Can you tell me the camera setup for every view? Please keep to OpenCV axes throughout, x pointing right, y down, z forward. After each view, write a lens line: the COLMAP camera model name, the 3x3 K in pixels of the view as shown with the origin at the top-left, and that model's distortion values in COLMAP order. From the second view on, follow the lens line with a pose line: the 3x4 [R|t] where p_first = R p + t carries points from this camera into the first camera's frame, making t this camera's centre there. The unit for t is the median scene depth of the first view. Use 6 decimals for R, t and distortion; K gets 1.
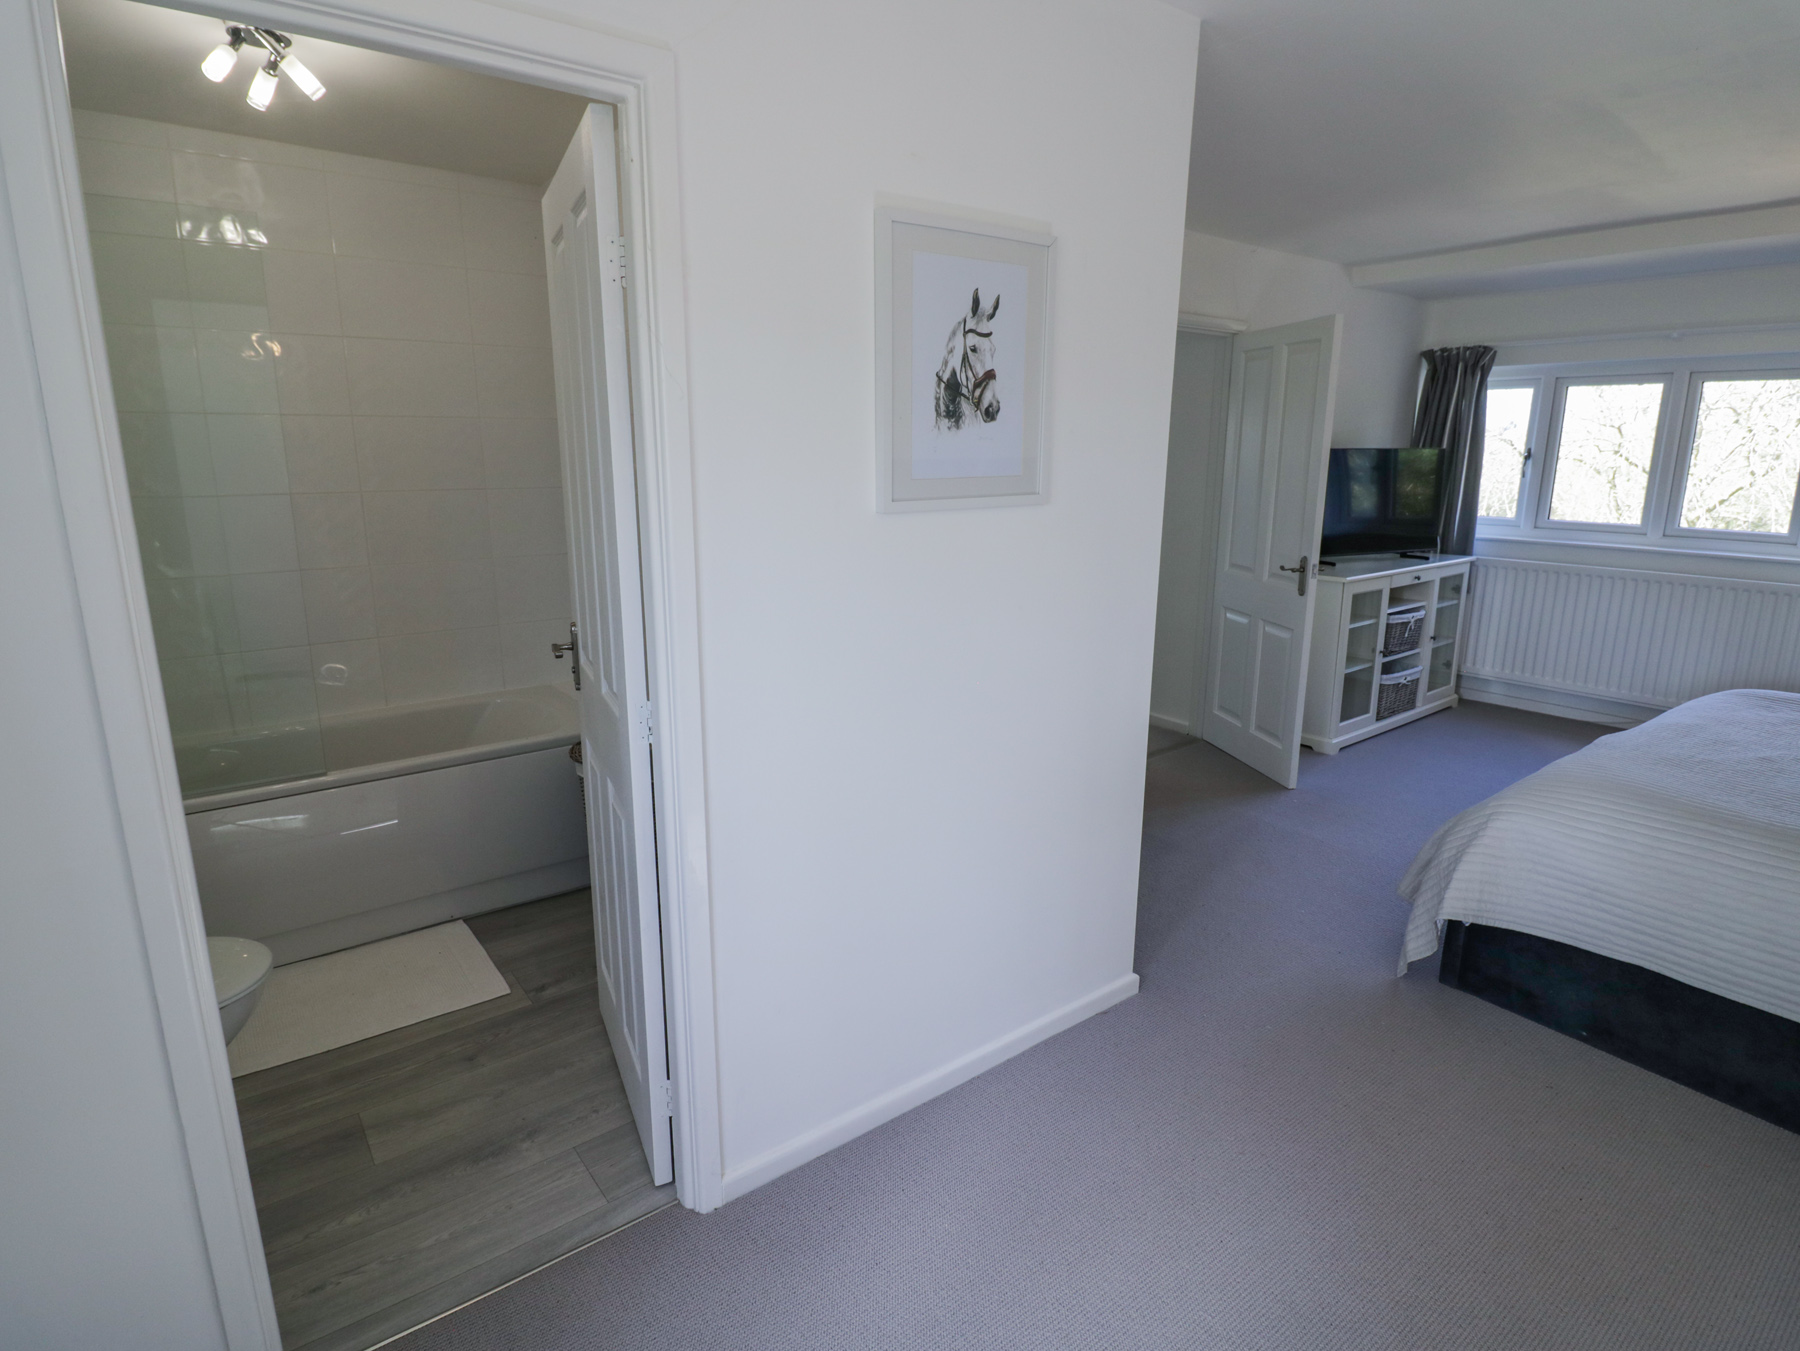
lens RADIAL K [[935.9, 0, 902.7], [0, 935.9, 656.0], [0, 0, 1]] dist [-0.001791, -0.012473]
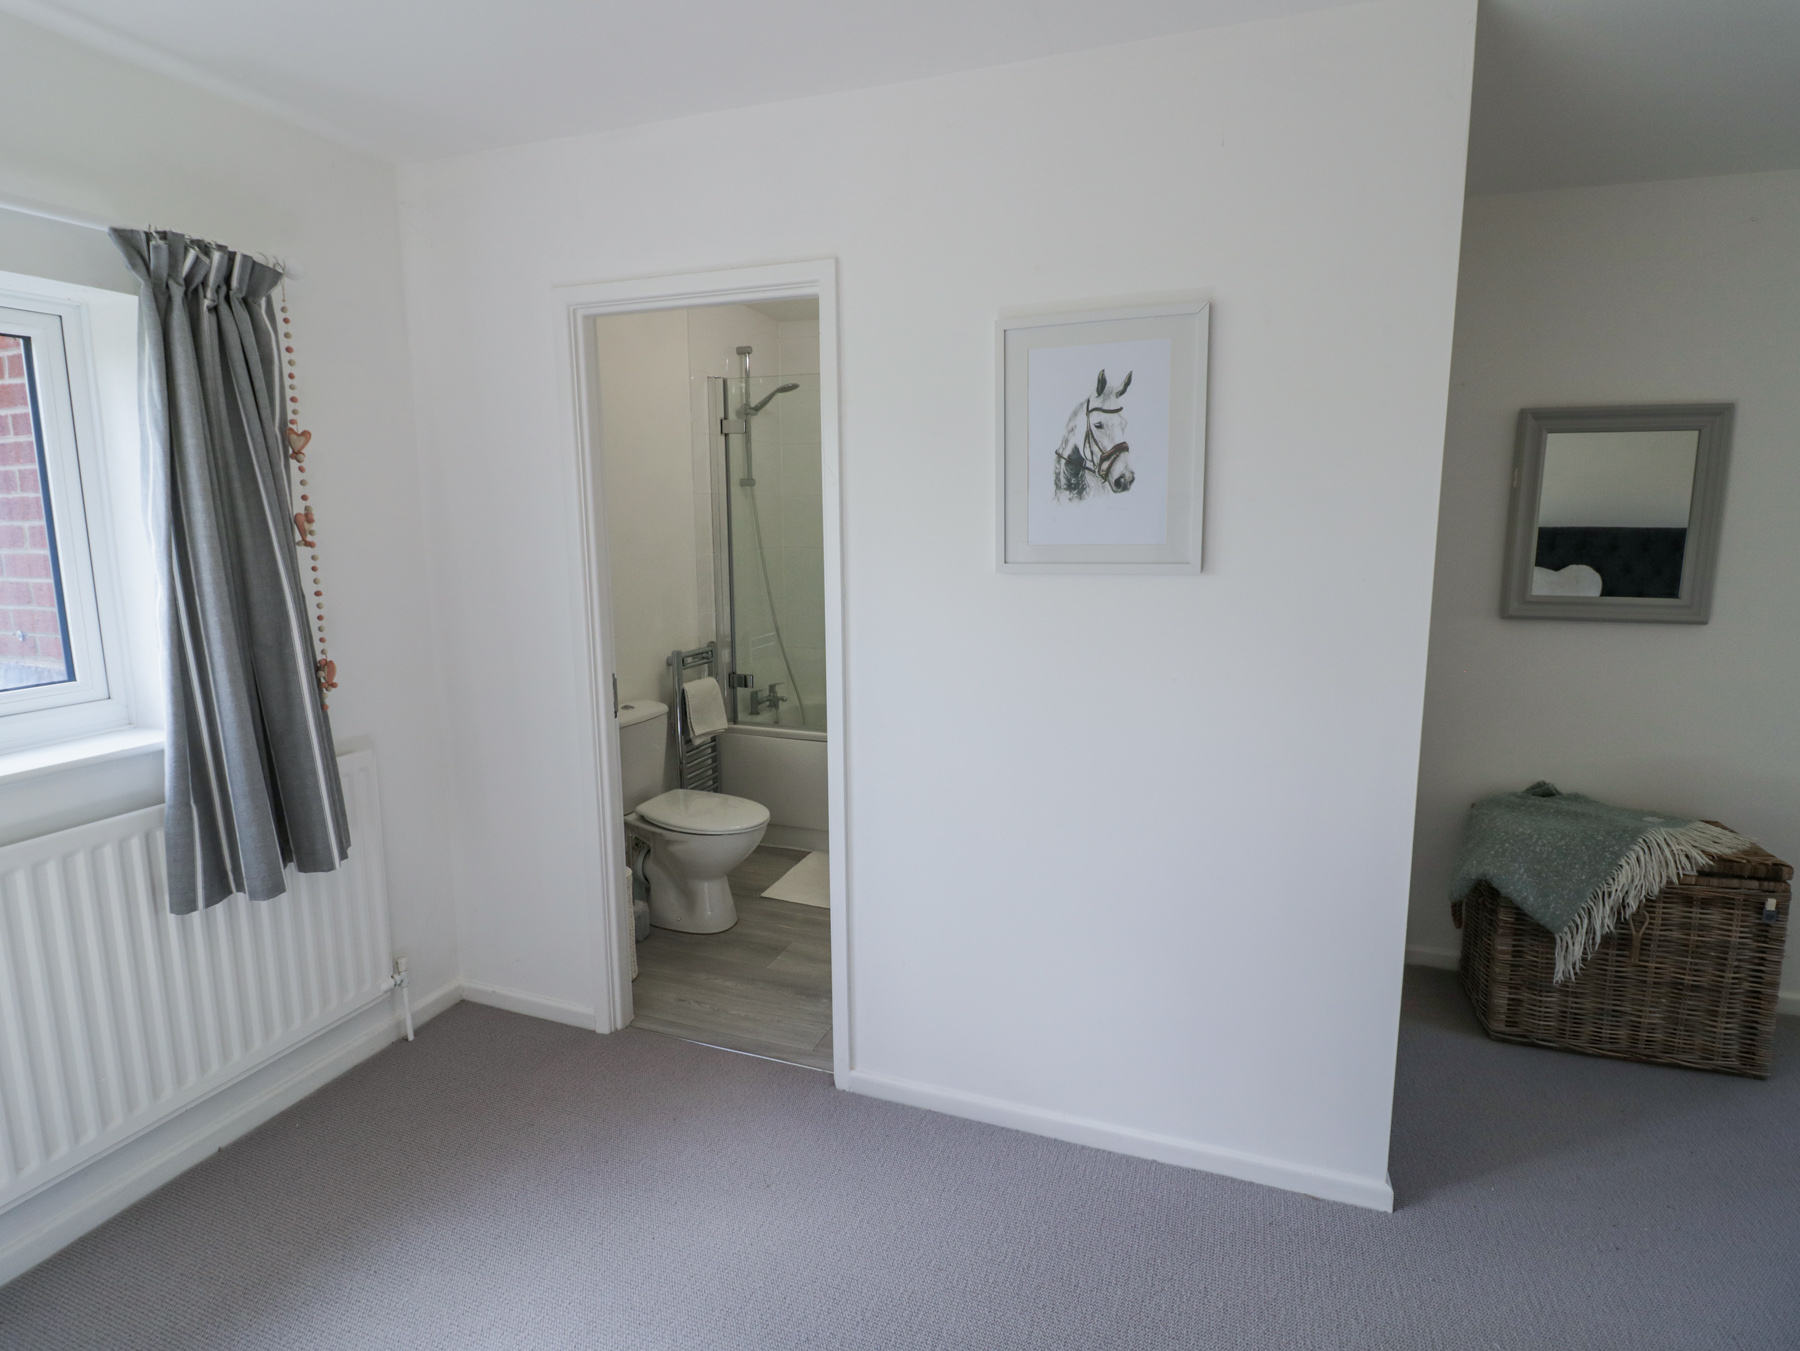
lens RADIAL K [[935.9, 0, 902.7], [0, 935.9, 656.0], [0, 0, 1]] dist [-0.001791, -0.012473]
pose [[0.547829, 0.120523, -0.827863, 0.866944], [-0.174487, 0.984266, 0.027828, -0.060293], [0.818191, 0.129206, 0.560240, 0.253571]]
